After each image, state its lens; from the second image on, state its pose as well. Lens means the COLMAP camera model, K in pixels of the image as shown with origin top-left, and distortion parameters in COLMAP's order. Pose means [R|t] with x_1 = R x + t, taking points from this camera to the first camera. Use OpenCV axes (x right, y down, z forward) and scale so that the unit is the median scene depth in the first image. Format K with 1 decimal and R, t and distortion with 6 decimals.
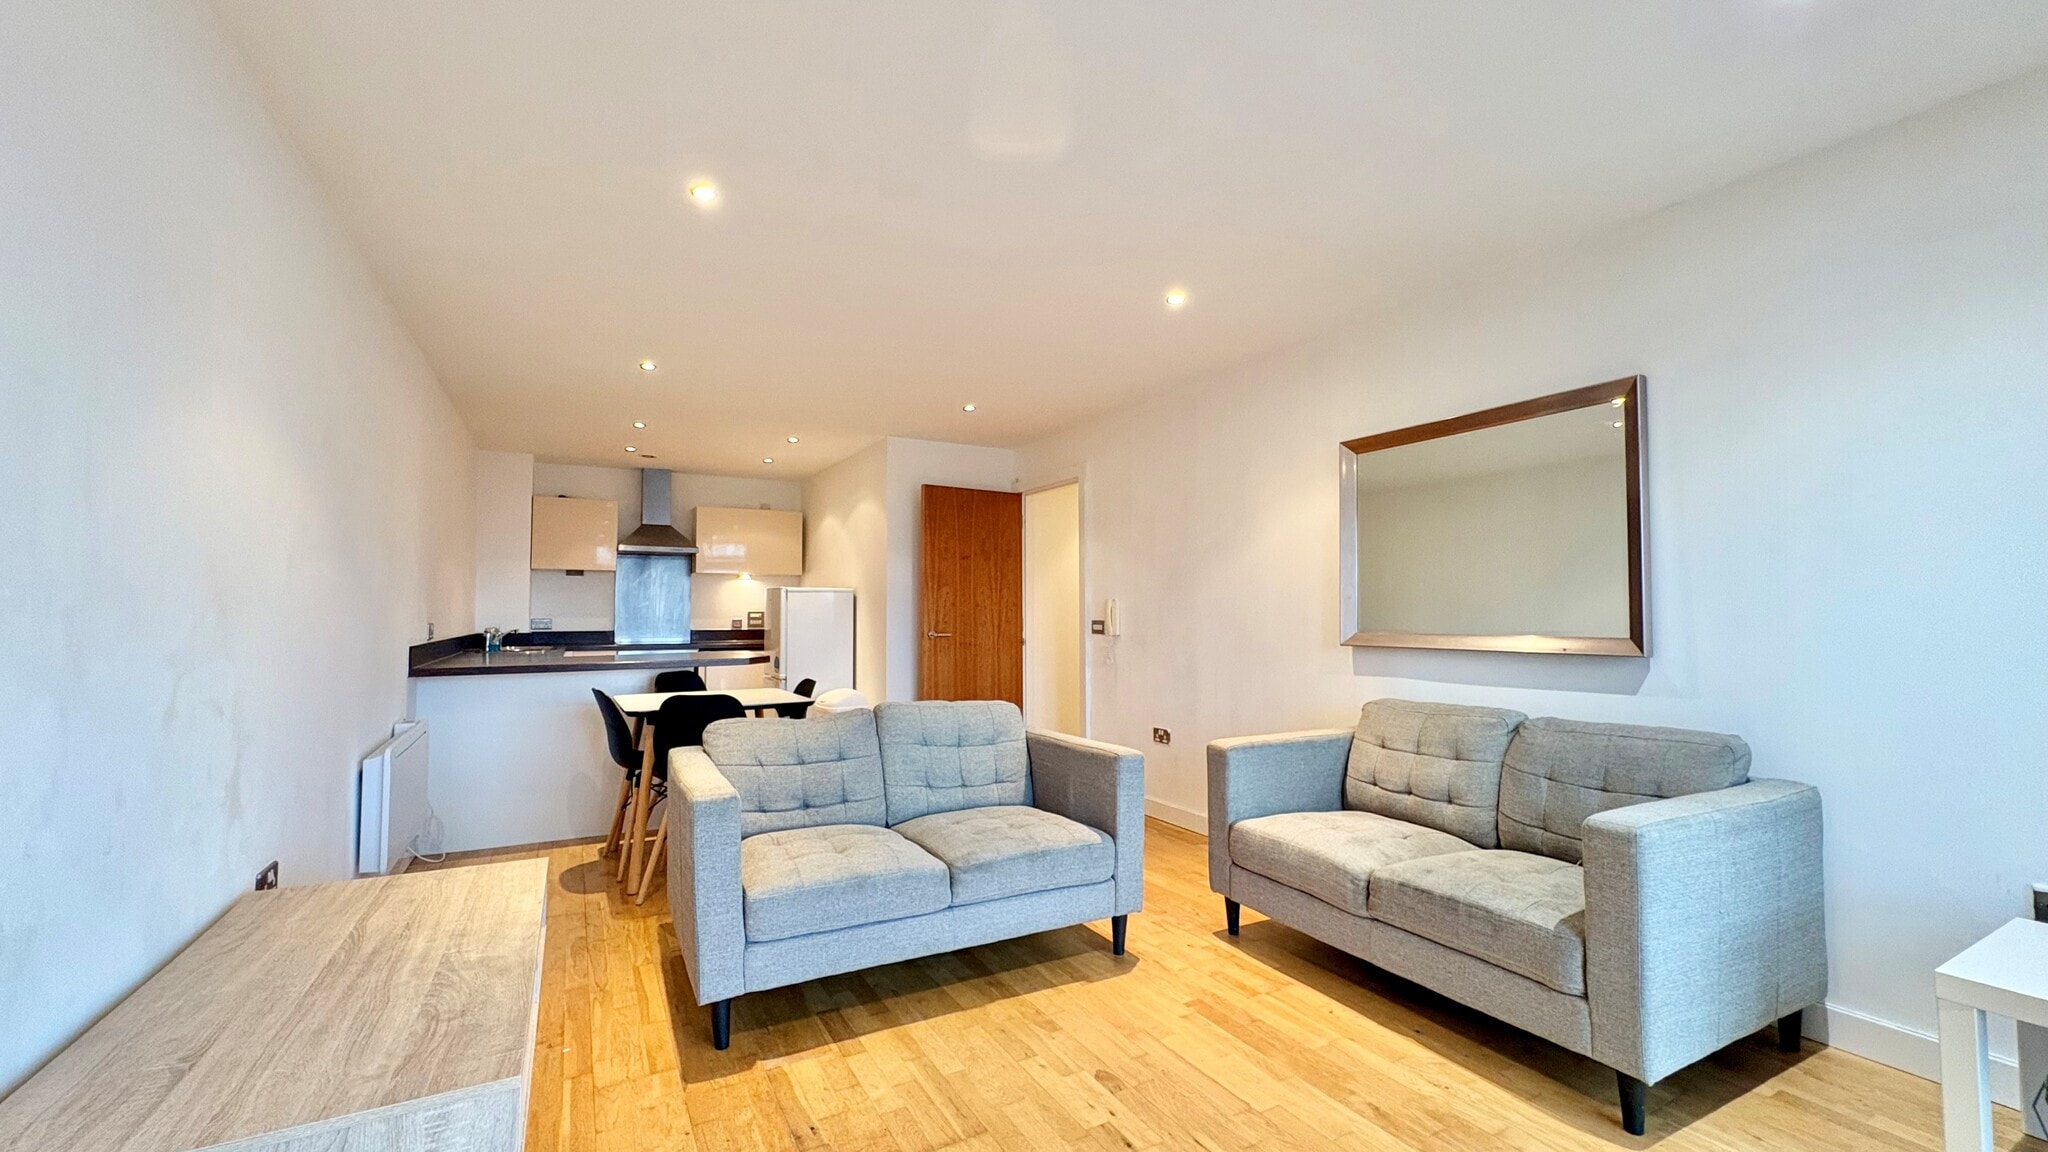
lens RADIAL K [[827.5, 0, 1023.0], [0, 827.5, 574.4], [0, 0, 1]] dist [-0.000257, -0.000803]
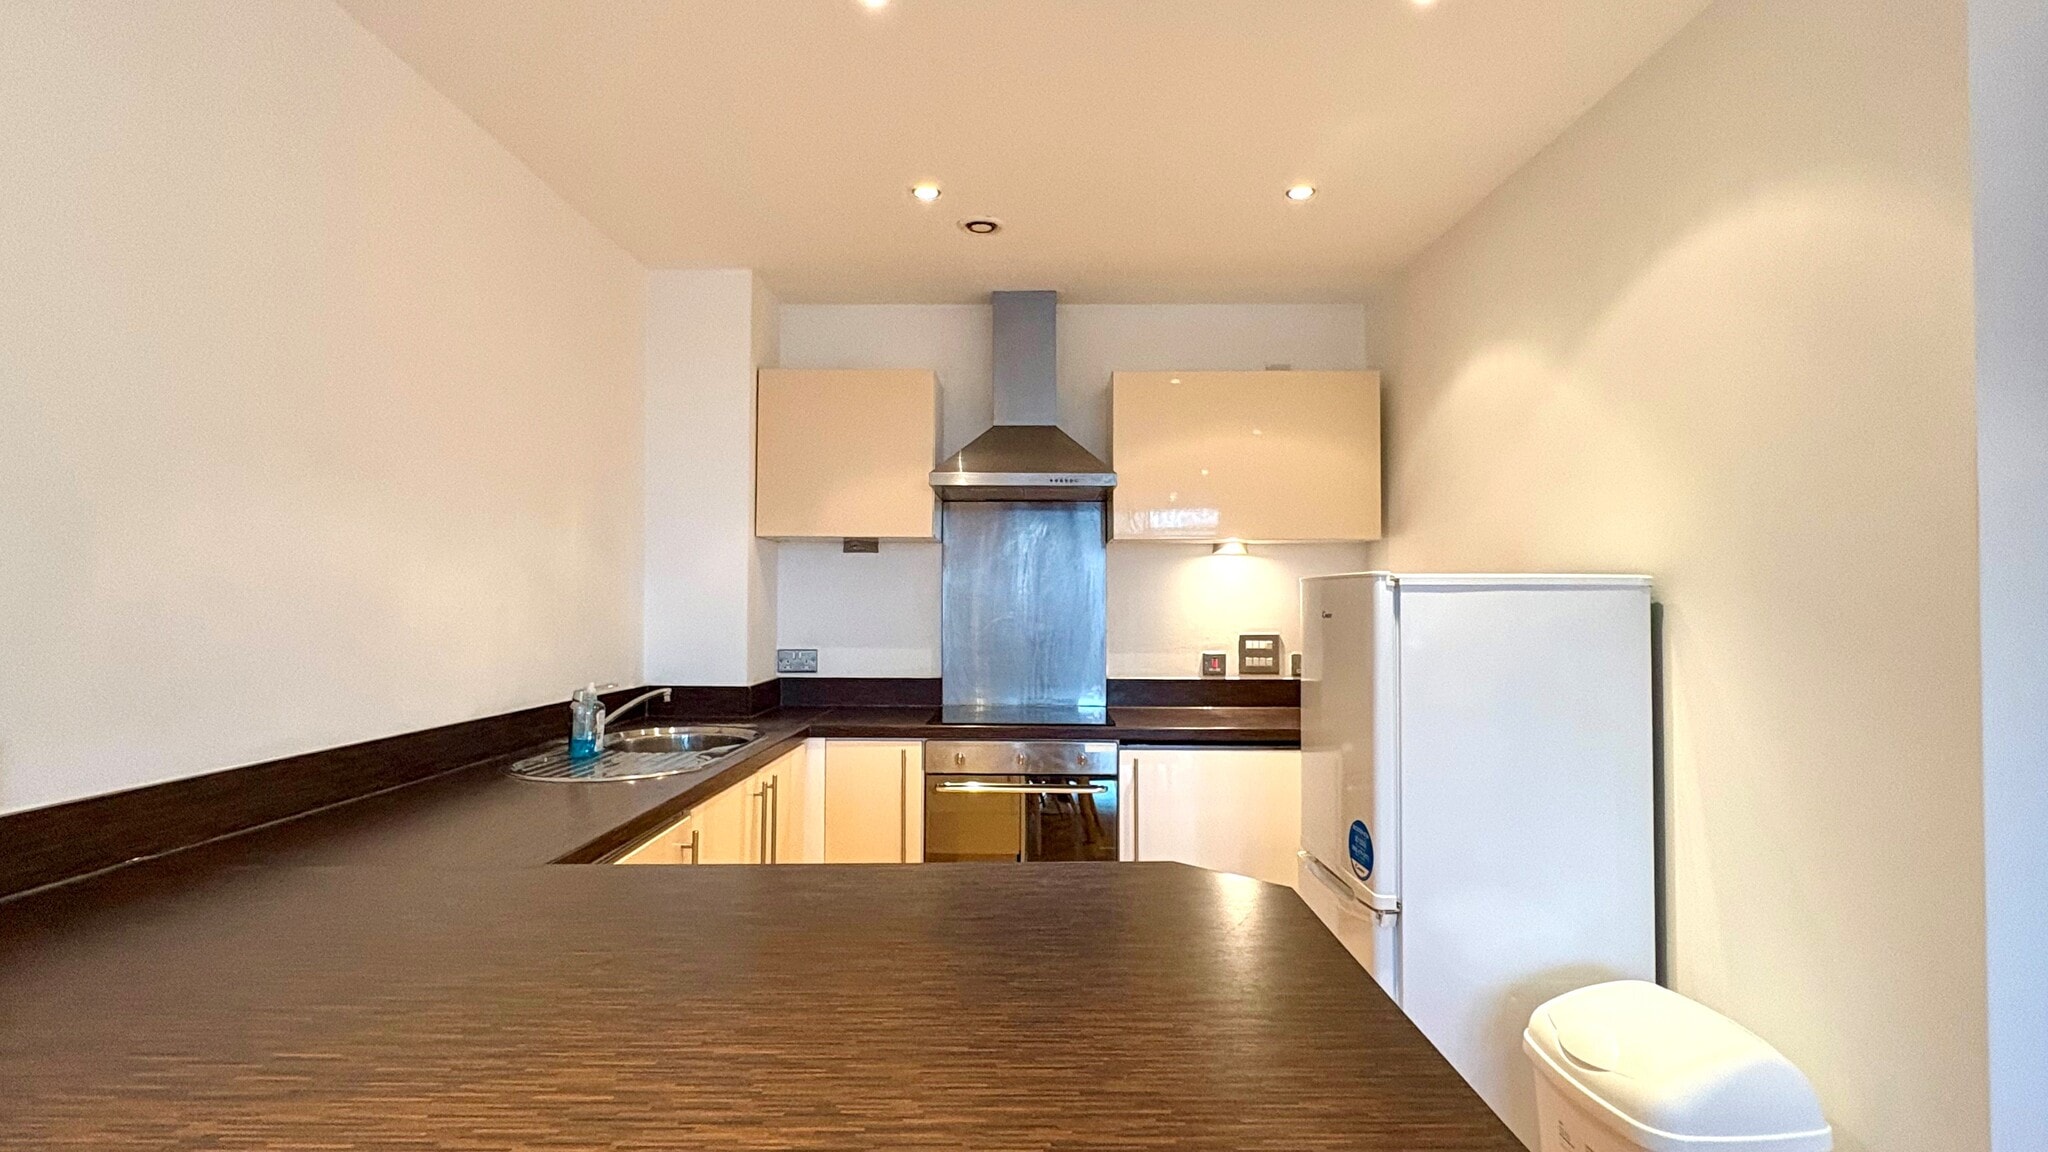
lens RADIAL K [[956.0, 0, 1030.6], [0, 956.0, 580.1], [0, 0, 1]] dist [-0.005690, 0.001609]
pose [[0.870688, -0.007528, -0.491779, -0.204060], [0.017392, 0.999729, 0.015489, 0.010072], [0.491529, -0.022039, 0.870582, 0.579618]]
